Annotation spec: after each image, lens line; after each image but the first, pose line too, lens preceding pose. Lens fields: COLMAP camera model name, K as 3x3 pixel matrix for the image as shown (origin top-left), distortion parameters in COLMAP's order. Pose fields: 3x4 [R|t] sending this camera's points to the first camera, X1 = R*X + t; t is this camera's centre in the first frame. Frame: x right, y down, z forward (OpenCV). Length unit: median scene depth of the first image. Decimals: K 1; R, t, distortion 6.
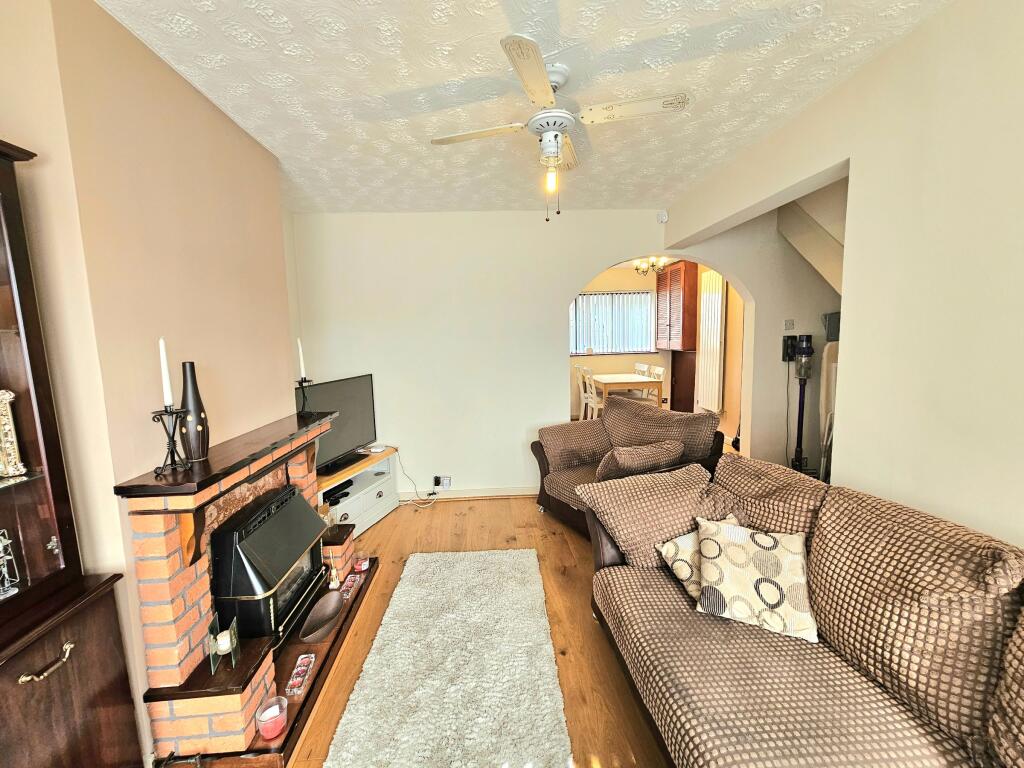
lens RADIAL K [[416.3, 0, 513.5], [0, 416.3, 382.8], [0, 0, 1]] dist [0.001863, 0.000276]
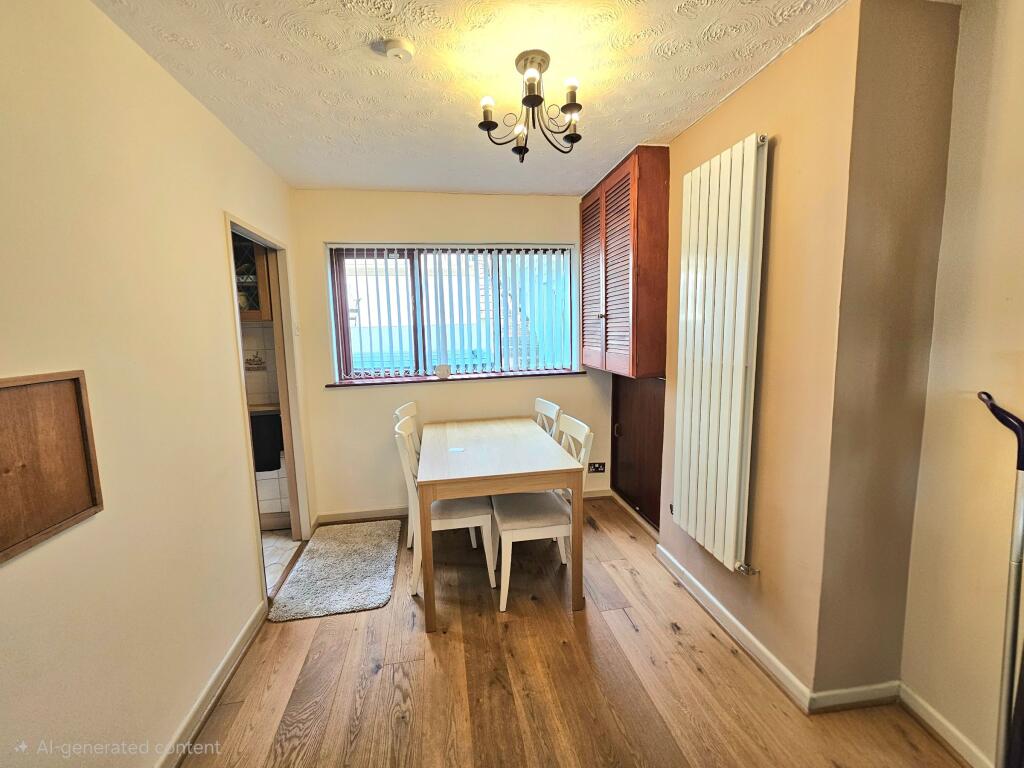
lens RADIAL K [[416.3, 0, 508.4], [0, 416.3, 382.2], [0, 0, 1]] dist [0.001863, 0.000276]
pose [[0.994417, -0.013005, 0.104716, 0.221891], [0.012216, 0.999892, 0.008172, -0.073161], [-0.104811, -0.006848, 0.994469, 0.563594]]
